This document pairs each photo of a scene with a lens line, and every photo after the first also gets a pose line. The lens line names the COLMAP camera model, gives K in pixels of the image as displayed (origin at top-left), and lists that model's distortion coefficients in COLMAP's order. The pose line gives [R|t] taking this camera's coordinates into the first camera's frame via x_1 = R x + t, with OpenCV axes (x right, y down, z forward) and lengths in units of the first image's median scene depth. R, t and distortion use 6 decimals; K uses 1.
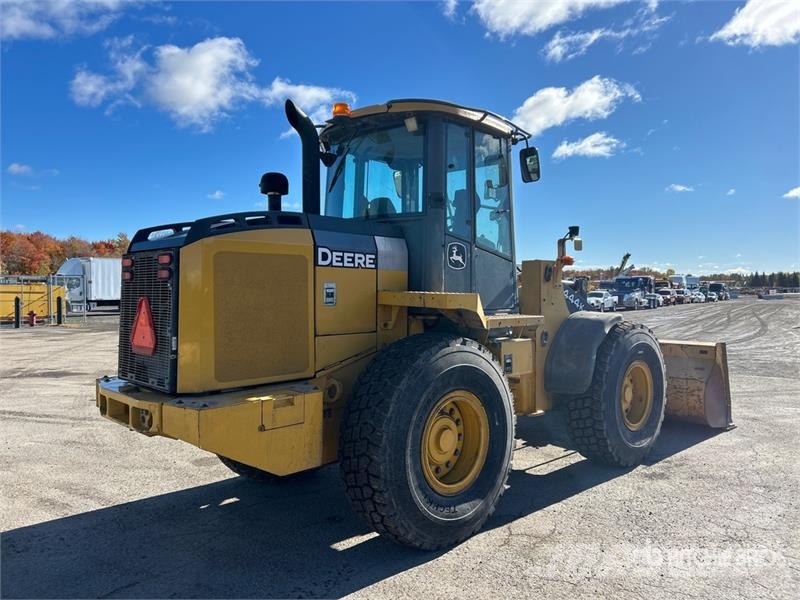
lens RADIAL K [[604.7, 0, 396.5], [0, 604.7, 305.0], [0, 0, 1]] dist [0.067514, -0.080875]
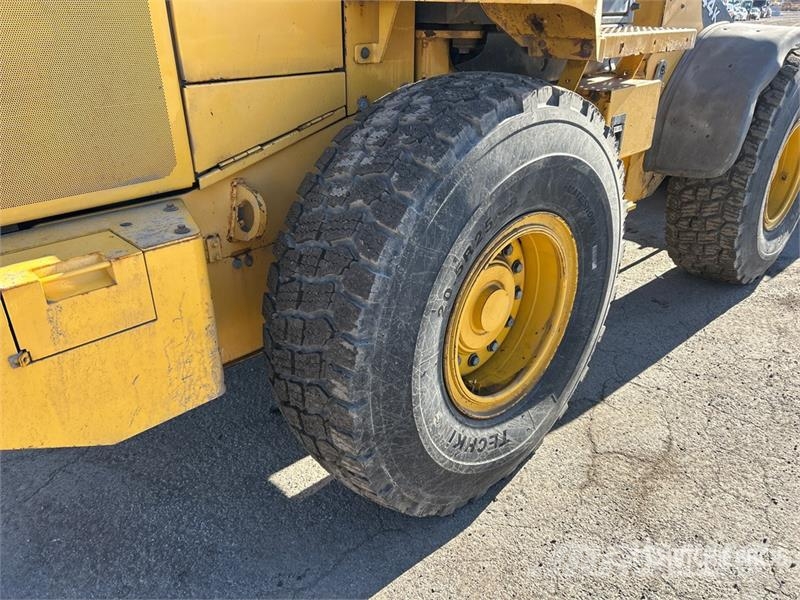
lens RADIAL K [[604.7, 0, 396.5], [0, 604.7, 305.0], [0, 0, 1]] dist [0.067514, -0.080875]
pose [[0.999997, -0.002415, -0.000978, 0.004037], [0.002603, 0.909578, 0.415526, 0.016493], [-0.000114, -0.415527, 0.909581, 0.542011]]
